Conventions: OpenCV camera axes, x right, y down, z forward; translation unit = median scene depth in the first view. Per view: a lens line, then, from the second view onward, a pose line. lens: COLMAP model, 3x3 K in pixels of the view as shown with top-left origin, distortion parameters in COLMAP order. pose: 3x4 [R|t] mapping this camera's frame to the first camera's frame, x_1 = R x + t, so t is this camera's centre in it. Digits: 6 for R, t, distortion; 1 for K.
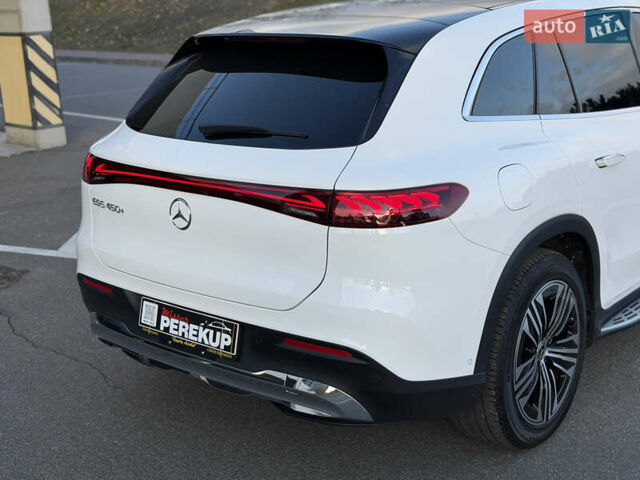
lens RADIAL K [[905.1, 0, 321.0], [0, 905.1, 242.4], [0, 0, 1]] dist [0.134654, 0.000000]
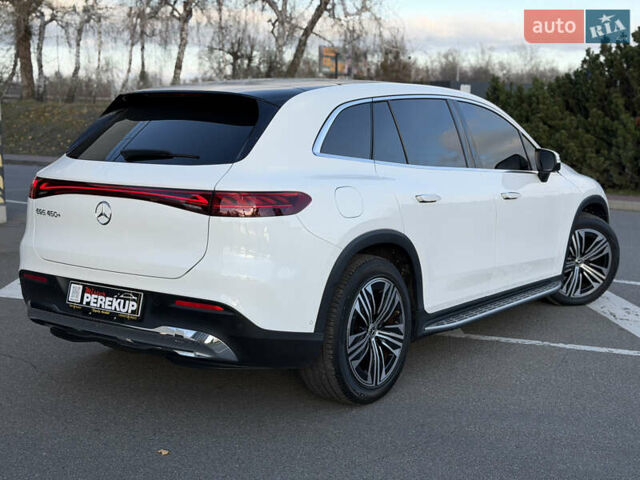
lens RADIAL K [[905.1, 0, 317.6], [0, 905.1, 244.3], [0, 0, 1]] dist [0.134654, 0.000000]
pose [[0.997349, 0.033647, 0.064514, 0.076118], [-0.024868, 0.990891, -0.132347, 0.183605], [-0.068379, 0.130392, 0.989102, -0.354034]]
